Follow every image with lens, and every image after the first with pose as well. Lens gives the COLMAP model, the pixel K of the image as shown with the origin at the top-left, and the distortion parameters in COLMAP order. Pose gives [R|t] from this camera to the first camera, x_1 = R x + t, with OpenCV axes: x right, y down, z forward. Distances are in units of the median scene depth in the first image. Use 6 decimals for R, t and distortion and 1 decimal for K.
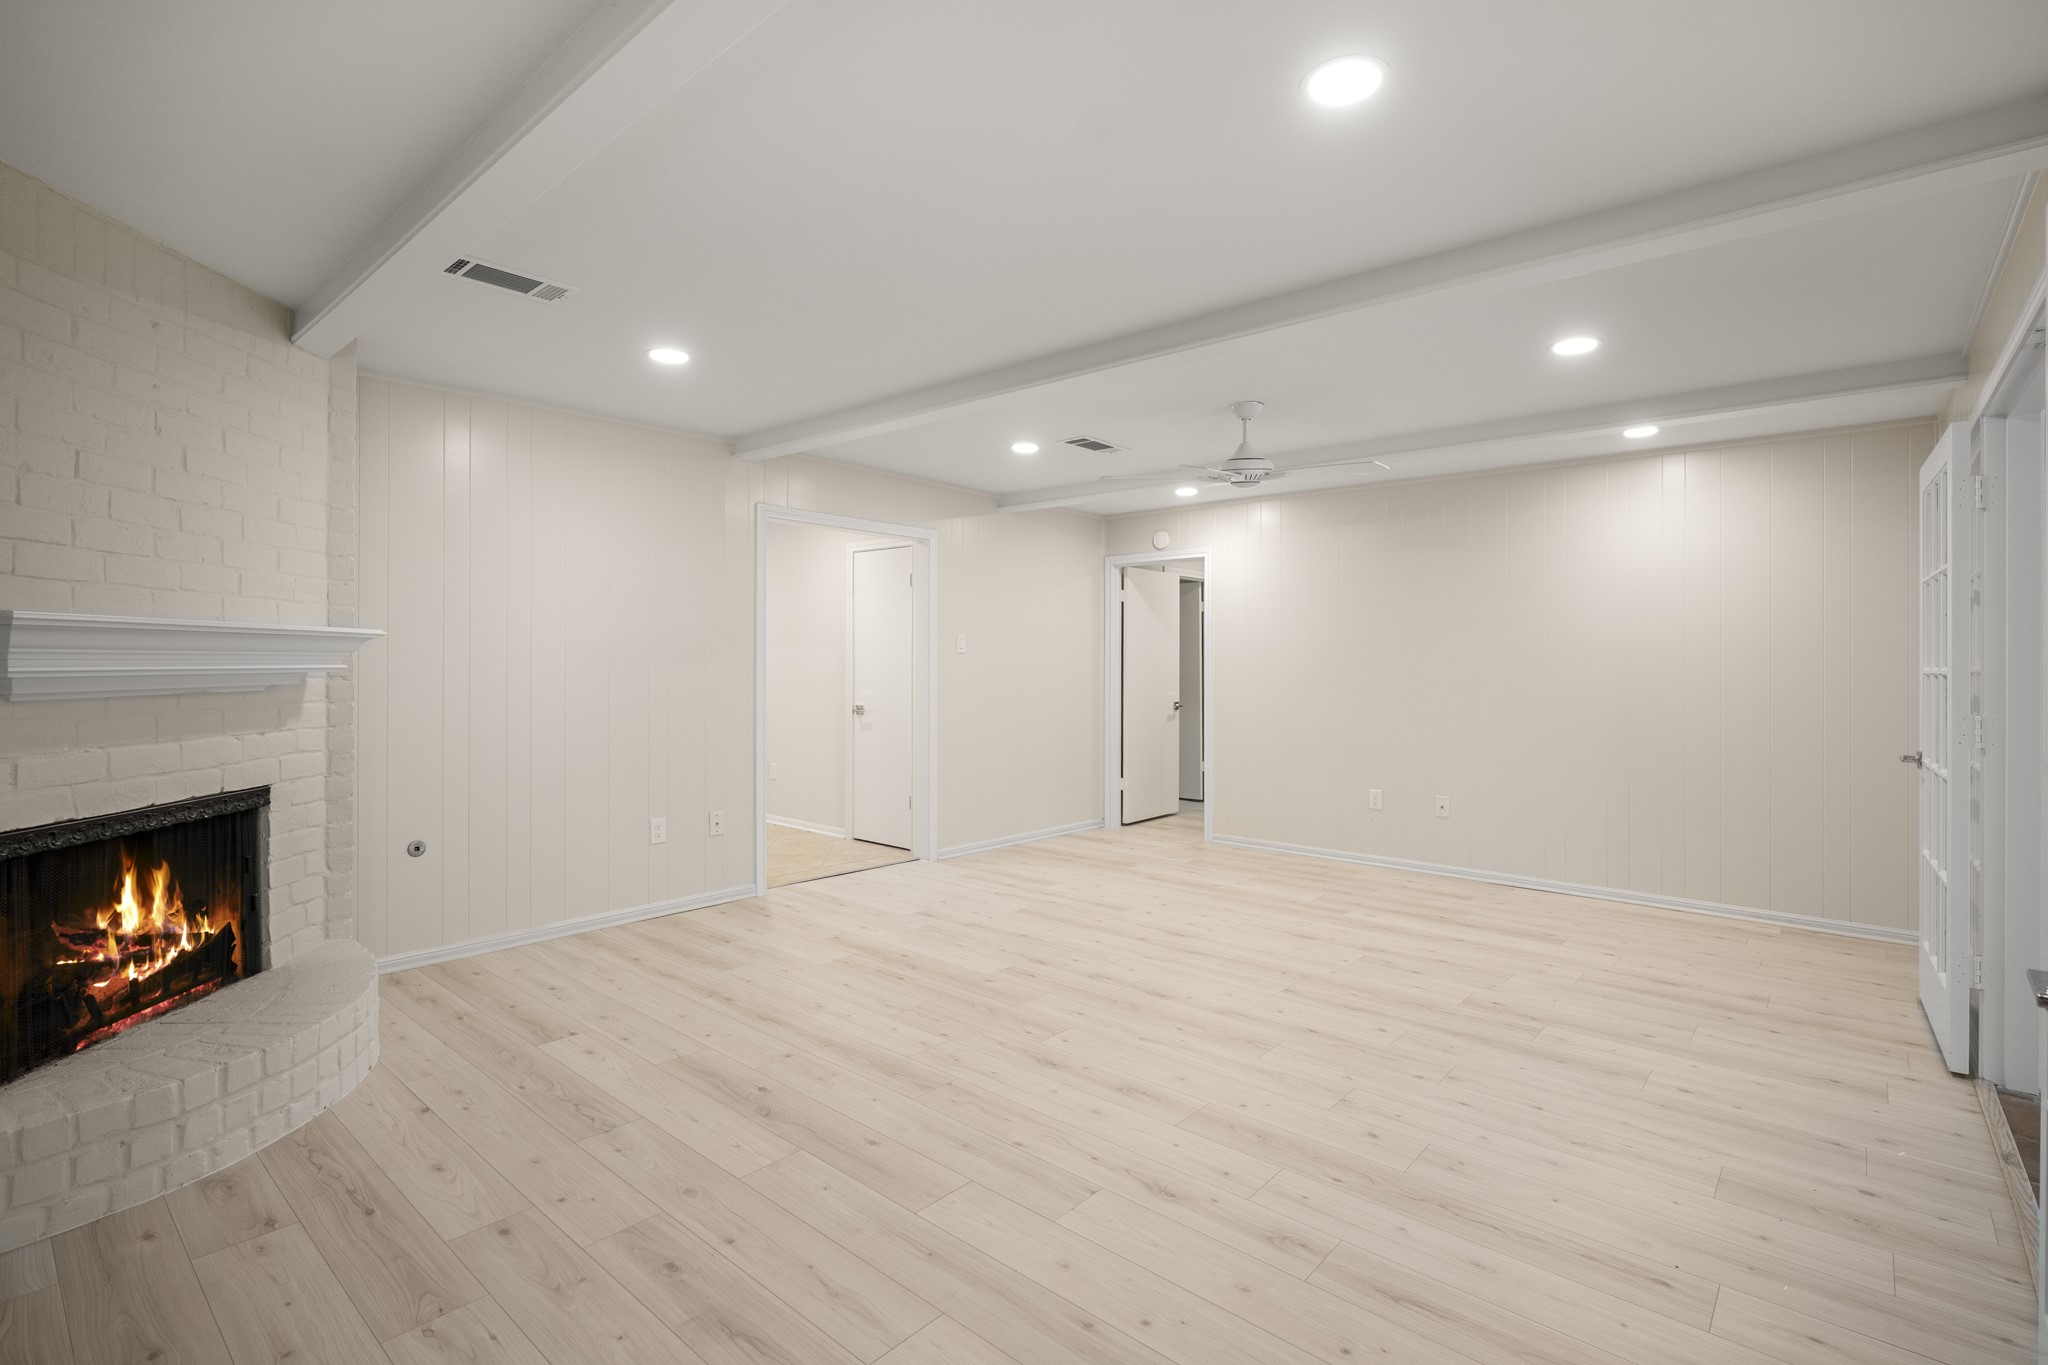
lens RADIAL K [[945.9, 0, 1031.8], [0, 945.9, 671.1], [0, 0, 1]] dist [-0.010168, 0.002256]
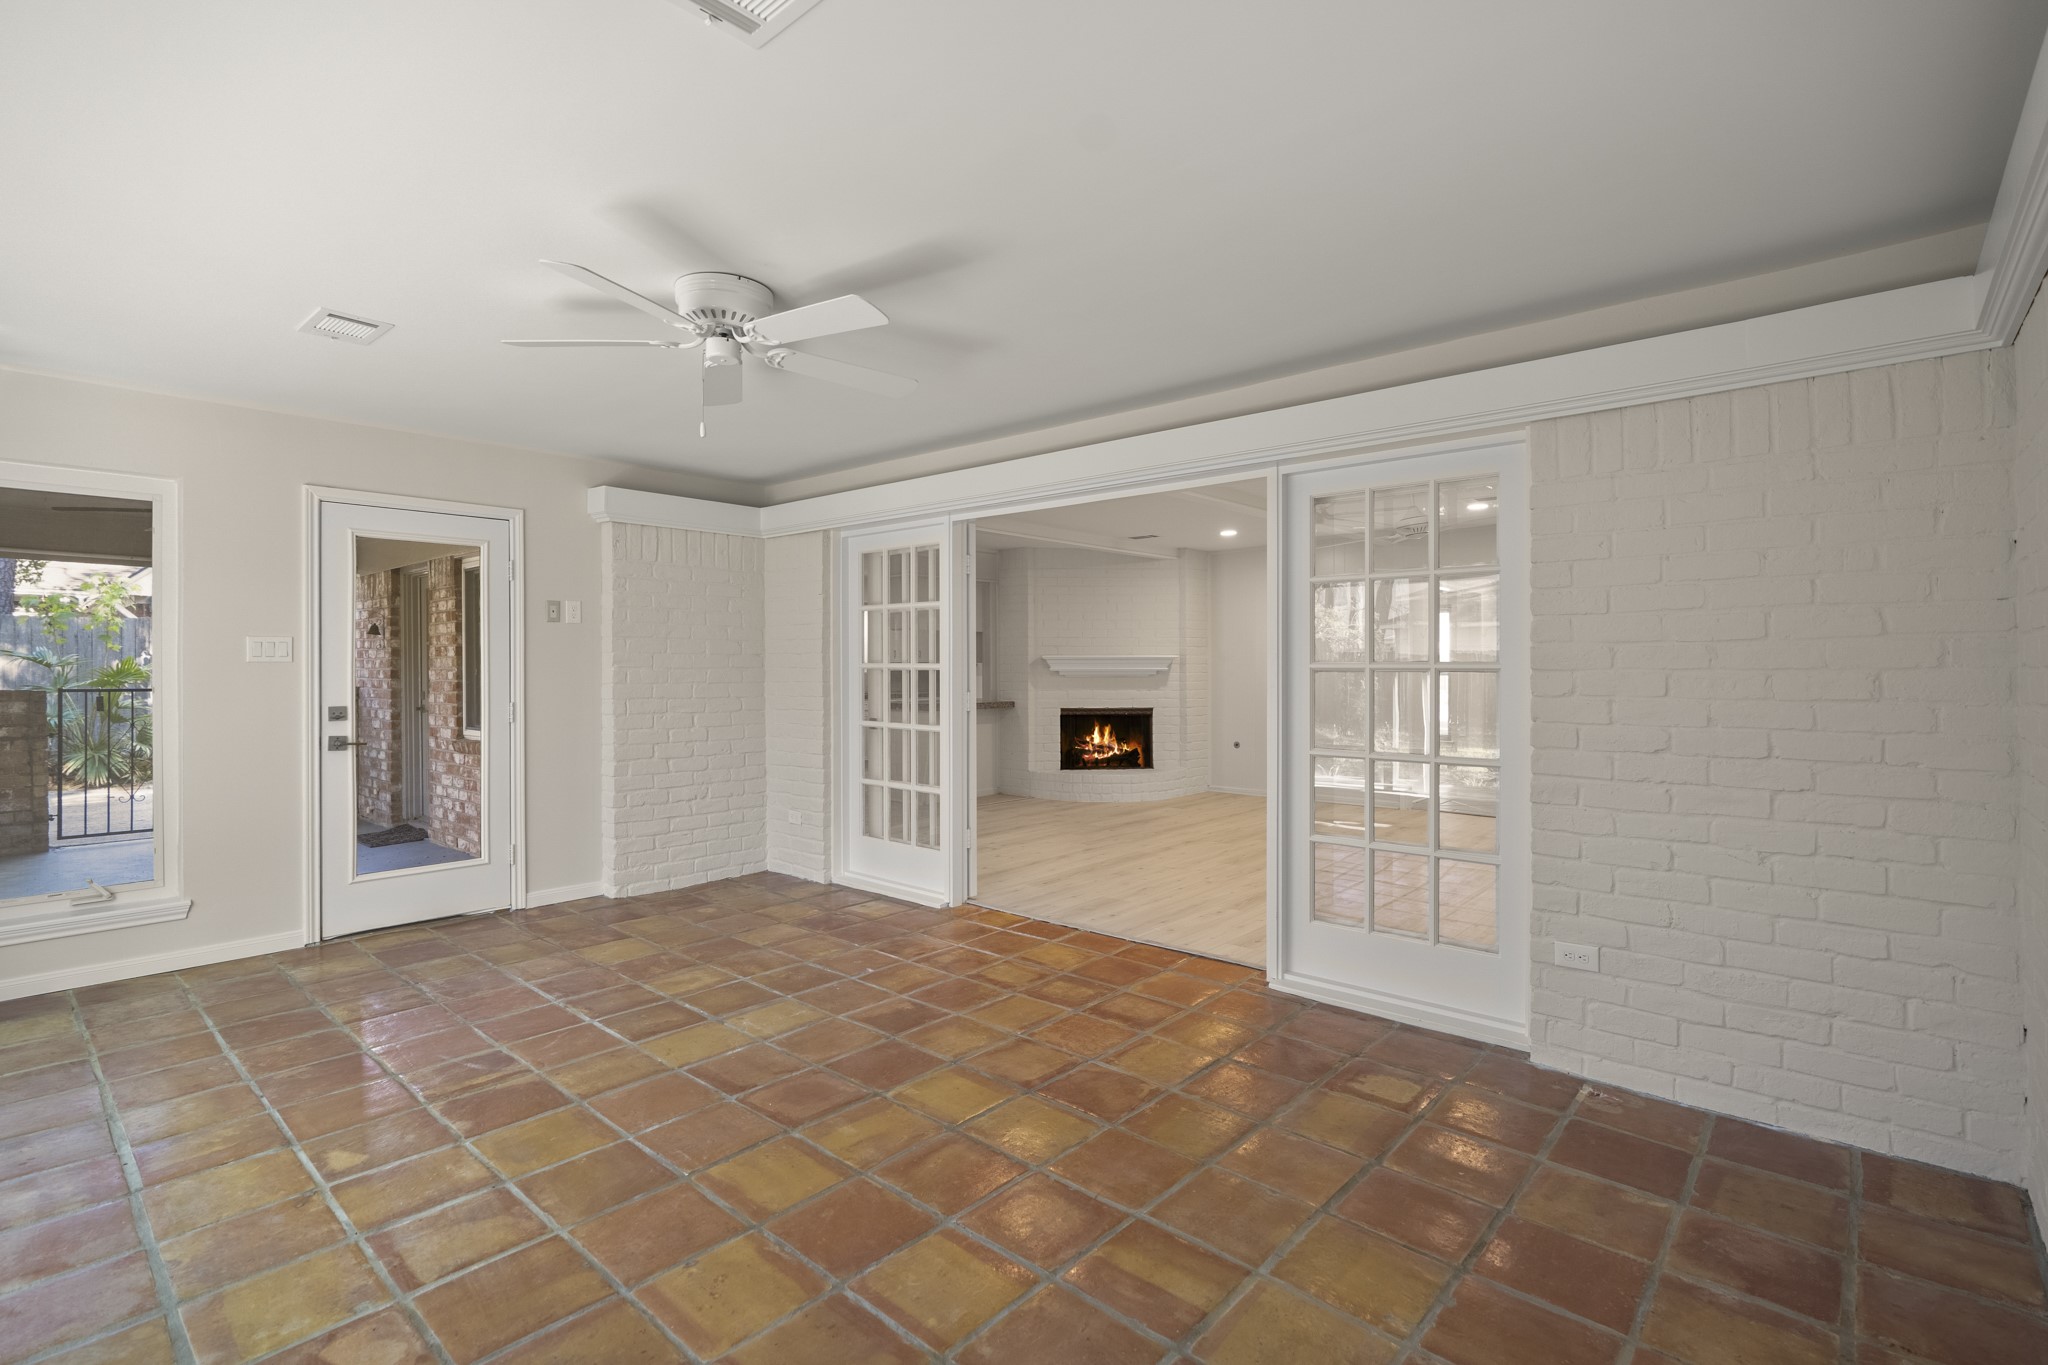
lens RADIAL K [[945.9, 0, 1030.3], [0, 945.9, 668.6], [0, 0, 1]] dist [-0.010168, 0.002256]
pose [[-0.018396, -0.004103, -0.999822, 2.209886], [-0.008944, 0.999952, -0.003939, 0.011494], [0.999791, 0.008870, -0.018431, 0.650889]]
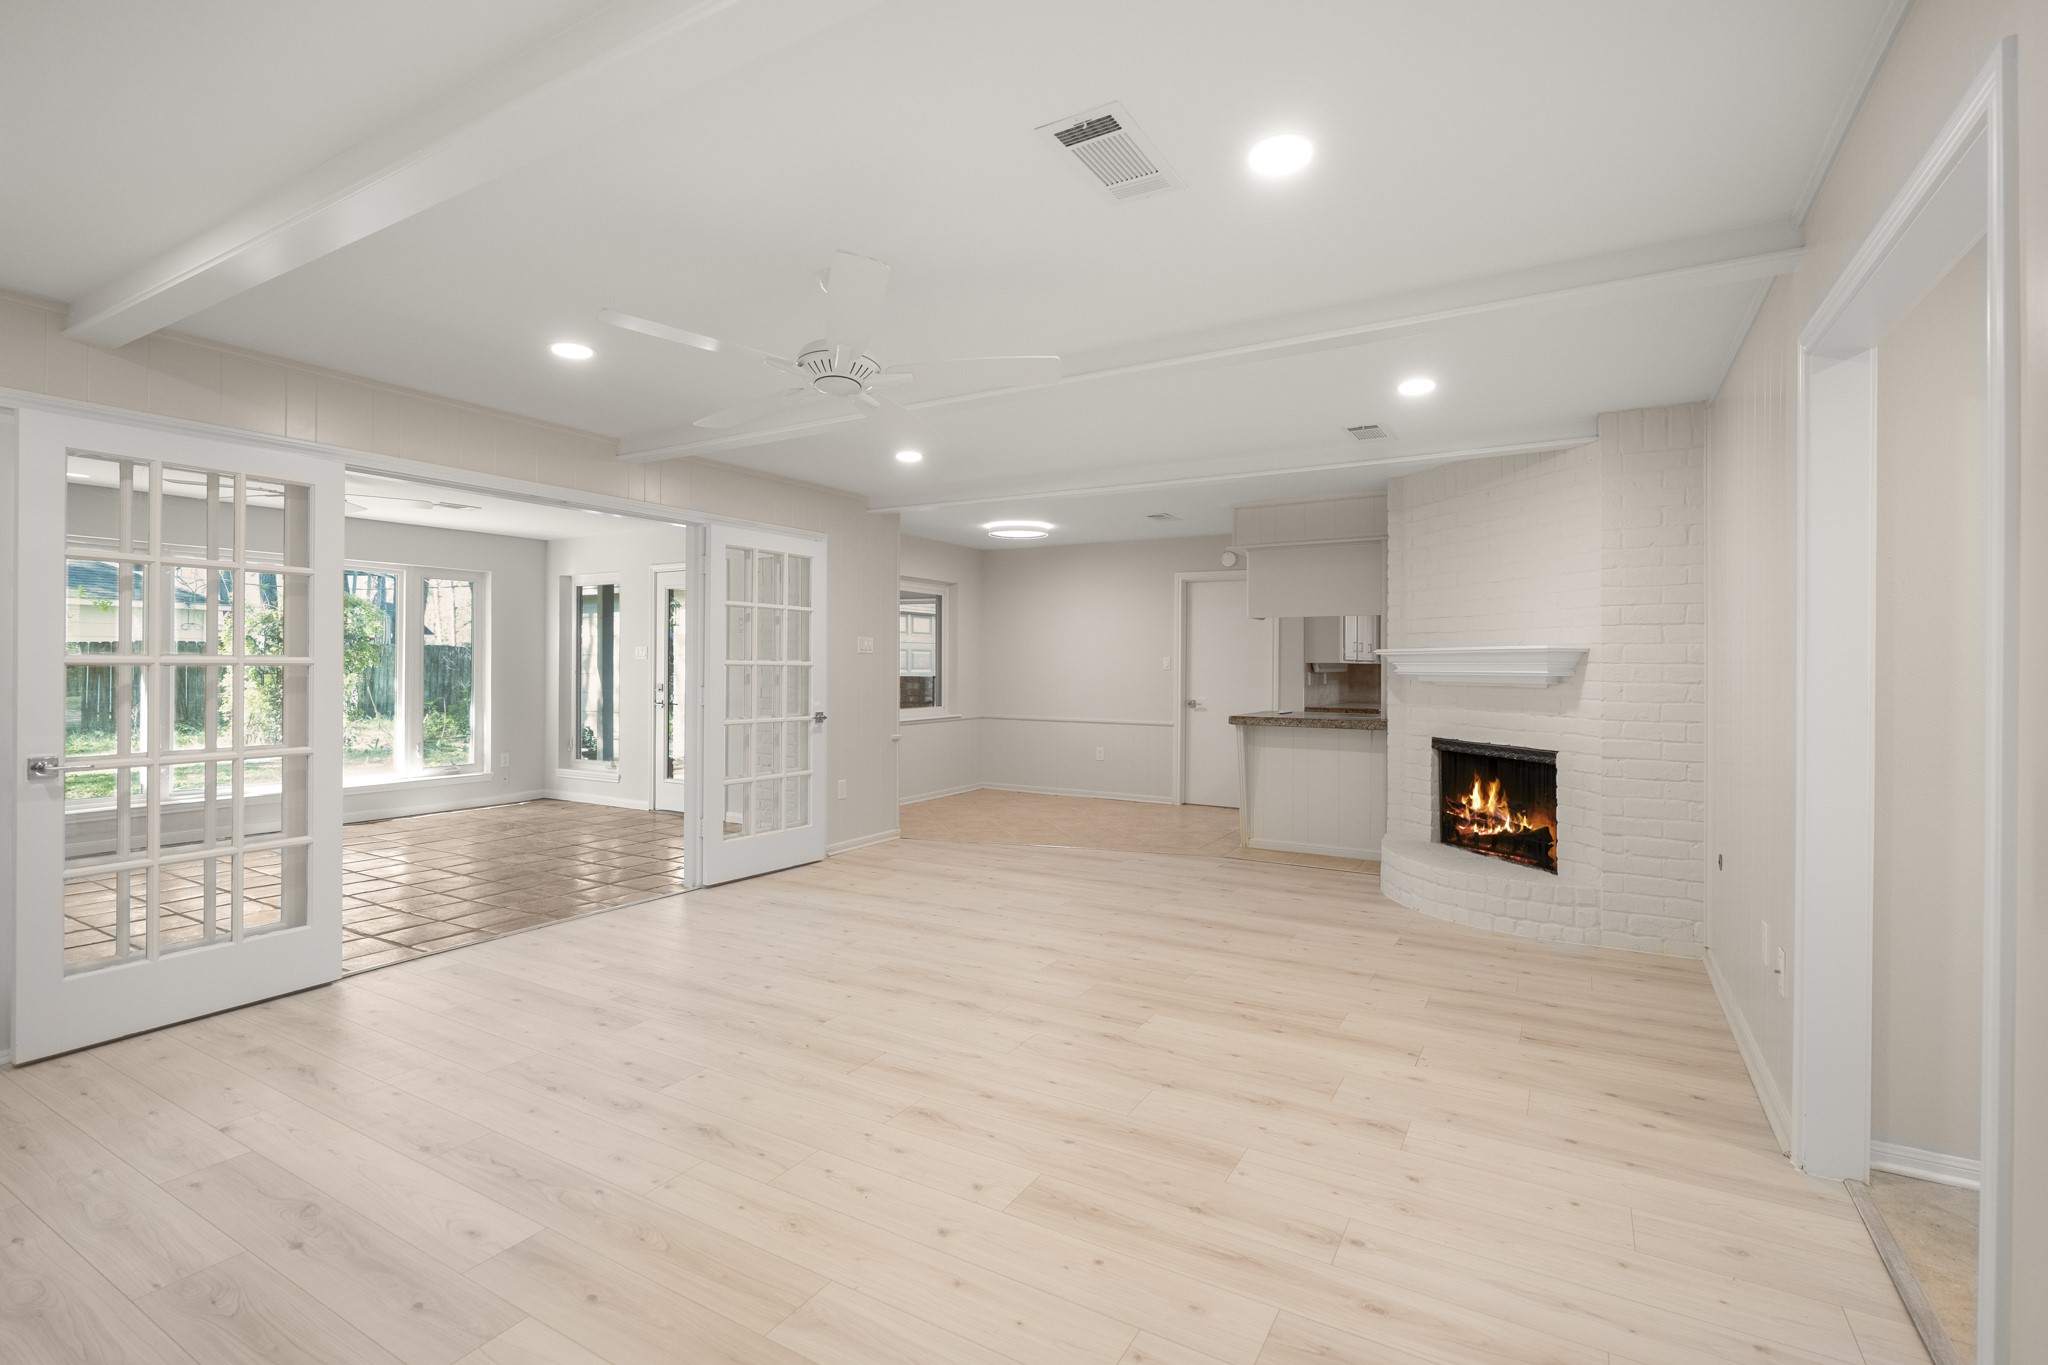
lens RADIAL K [[945.9, 0, 1004.2], [0, 945.9, 687.0], [0, 0, 1]] dist [-0.010168, 0.002256]
pose [[-0.986924, -0.008801, -0.160944, 0.297799], [-0.014221, 0.999369, 0.032558, -0.017990], [0.160556, 0.034421, -0.986426, 2.296421]]
